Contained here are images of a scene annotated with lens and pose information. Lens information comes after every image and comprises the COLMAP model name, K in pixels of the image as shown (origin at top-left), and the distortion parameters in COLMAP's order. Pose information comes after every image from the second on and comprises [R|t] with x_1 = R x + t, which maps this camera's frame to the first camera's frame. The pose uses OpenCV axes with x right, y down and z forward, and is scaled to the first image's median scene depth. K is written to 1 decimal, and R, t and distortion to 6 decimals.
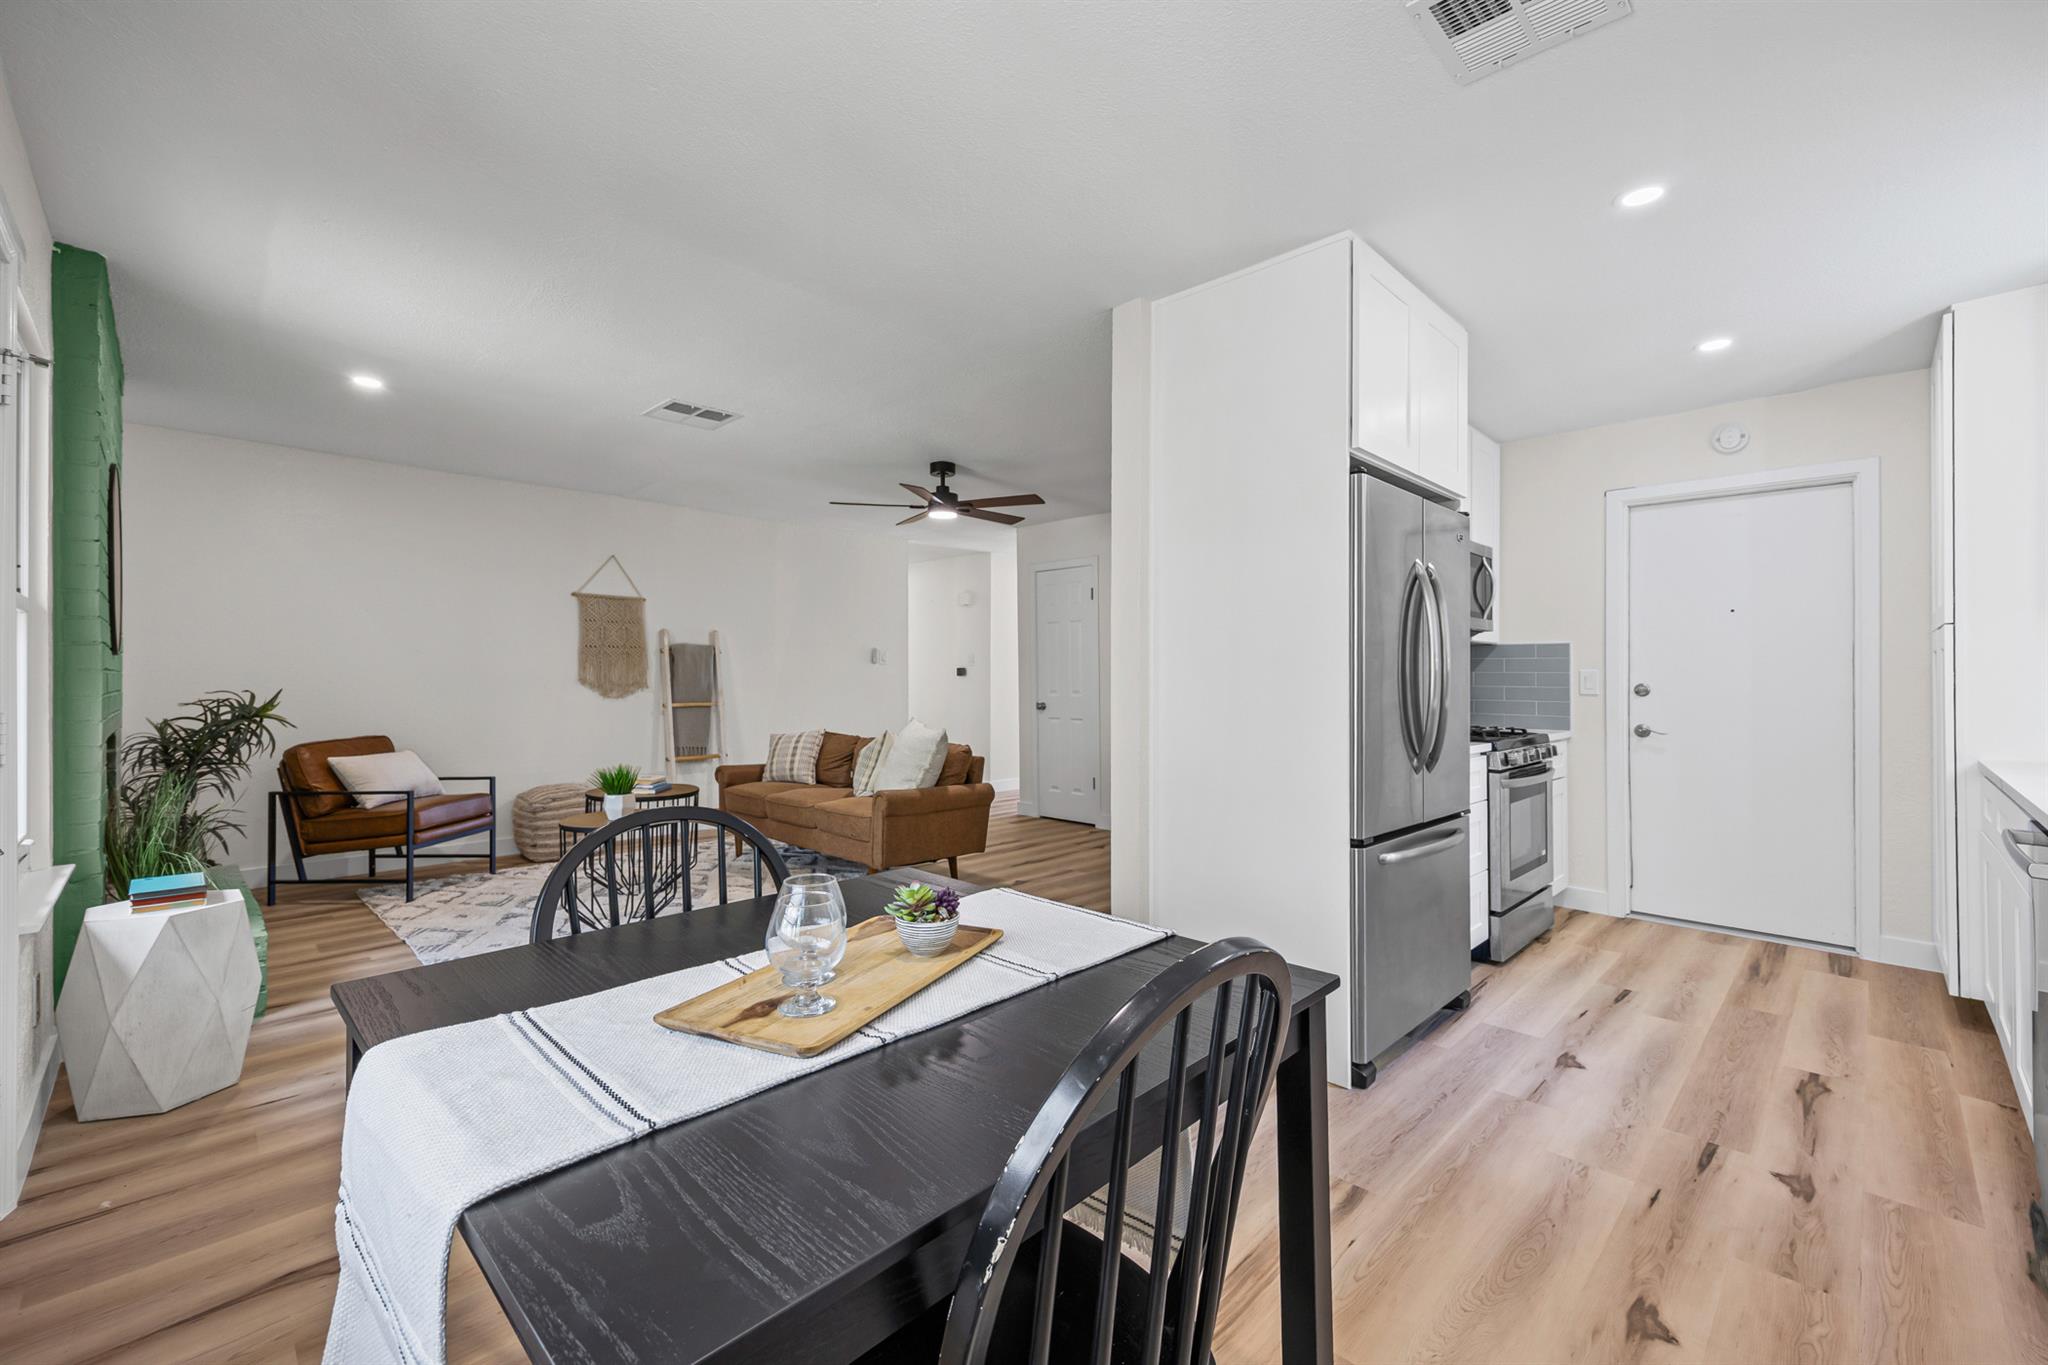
lens RADIAL K [[844.6, 0, 1028.1], [0, 844.6, 674.4], [0, 0, 1]] dist [0.002006, 0.000024]
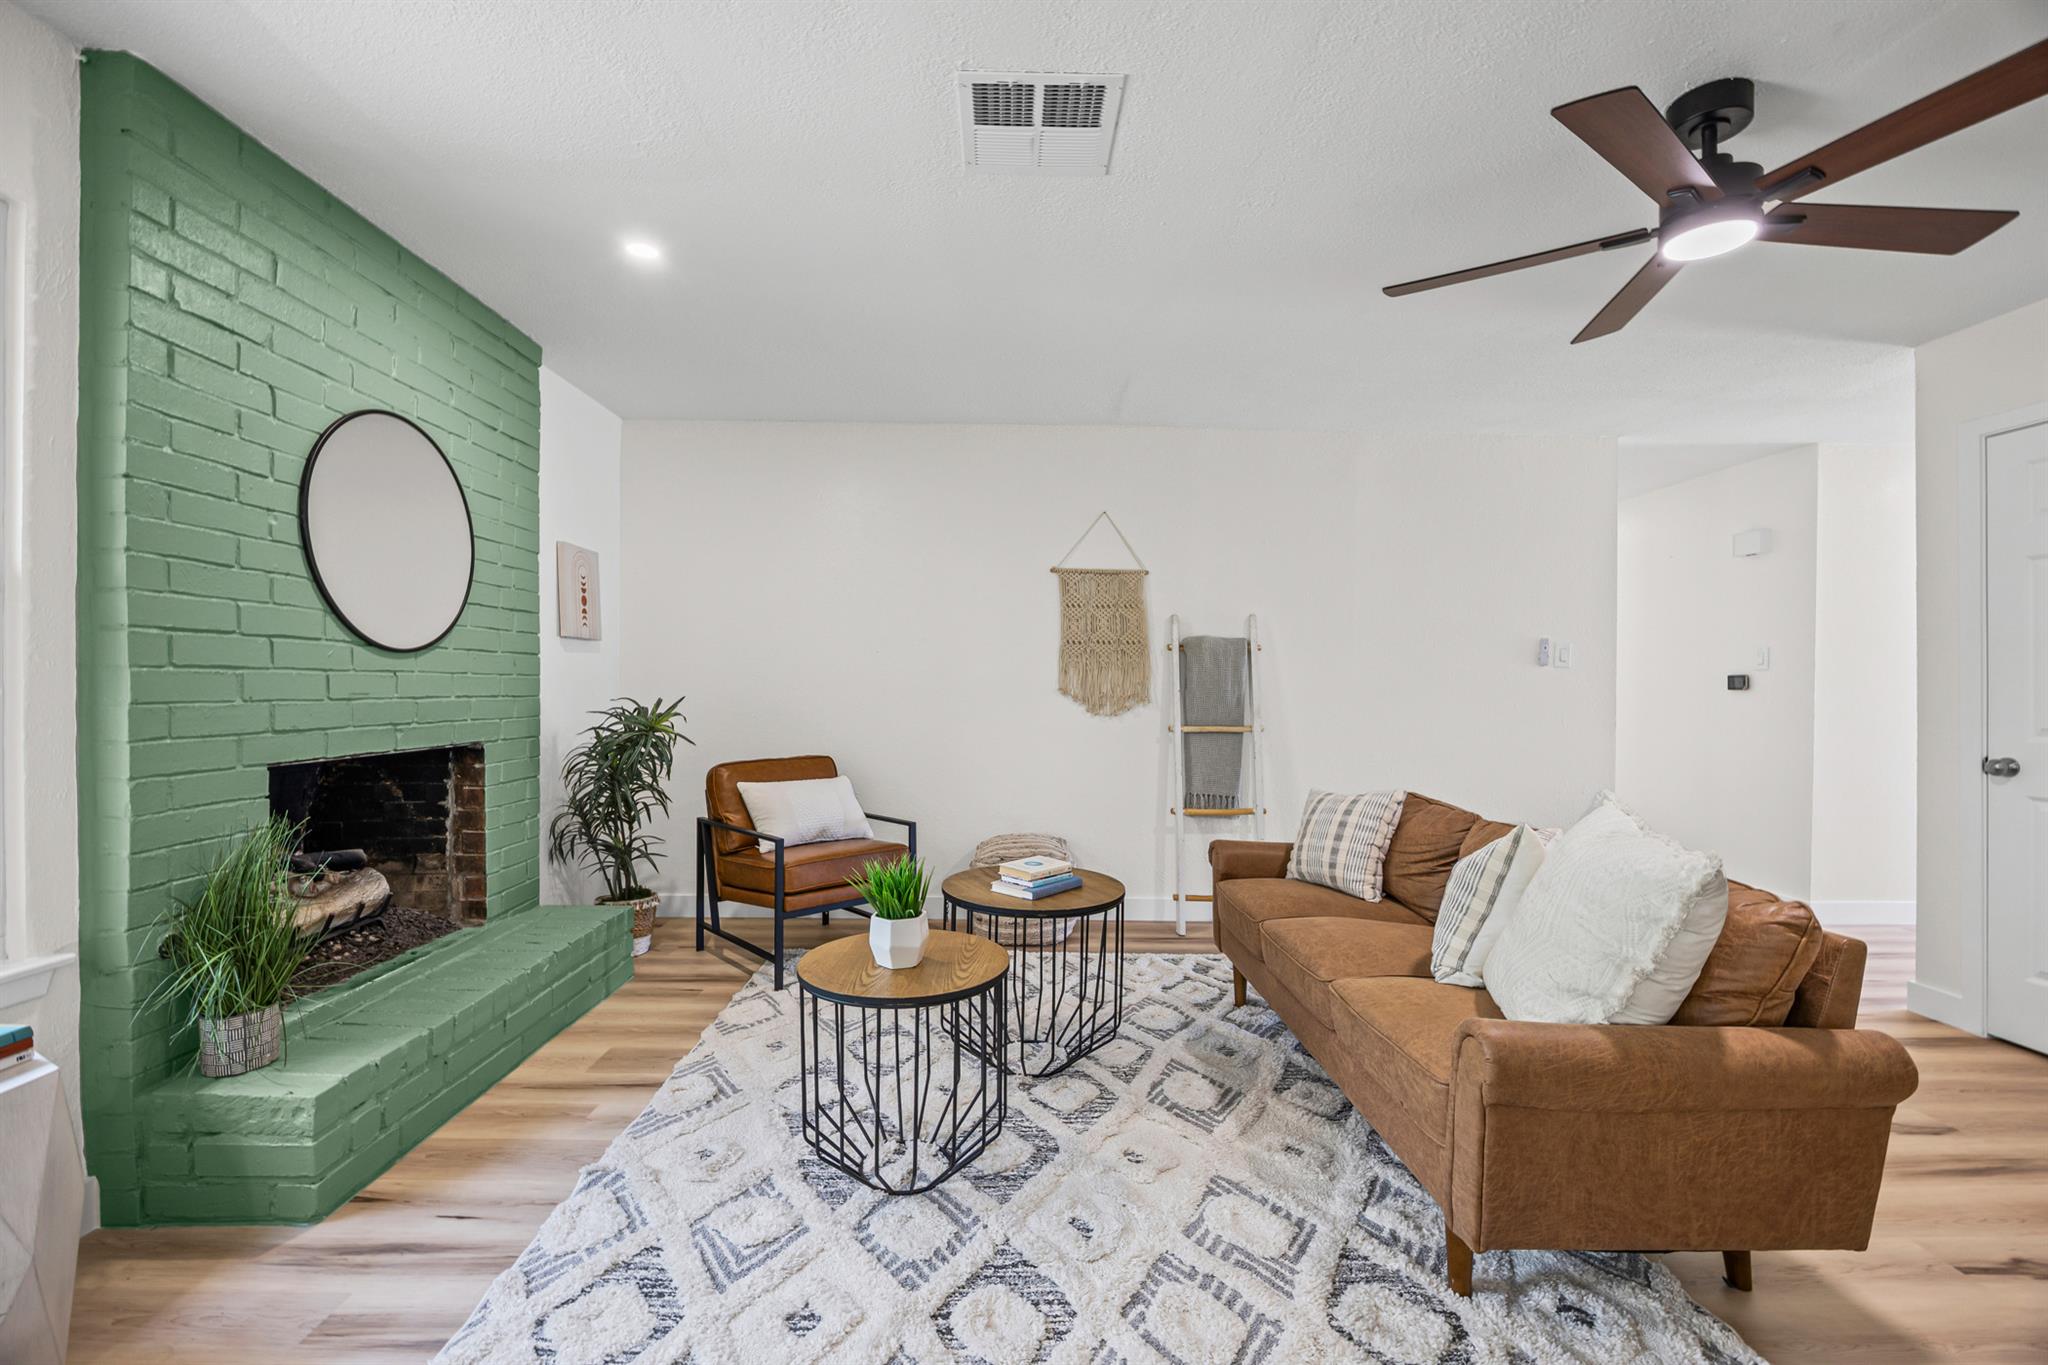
lens RADIAL K [[858.4, 0, 1030.6], [0, 858.4, 689.5], [0, 0, 1]] dist [-0.002239, -0.000582]
pose [[0.727703, 0.010672, -0.685809, -0.026392], [-0.007425, 0.999943, 0.007681, 0.000540], [0.685852, -0.000497, 0.727741, 0.238328]]
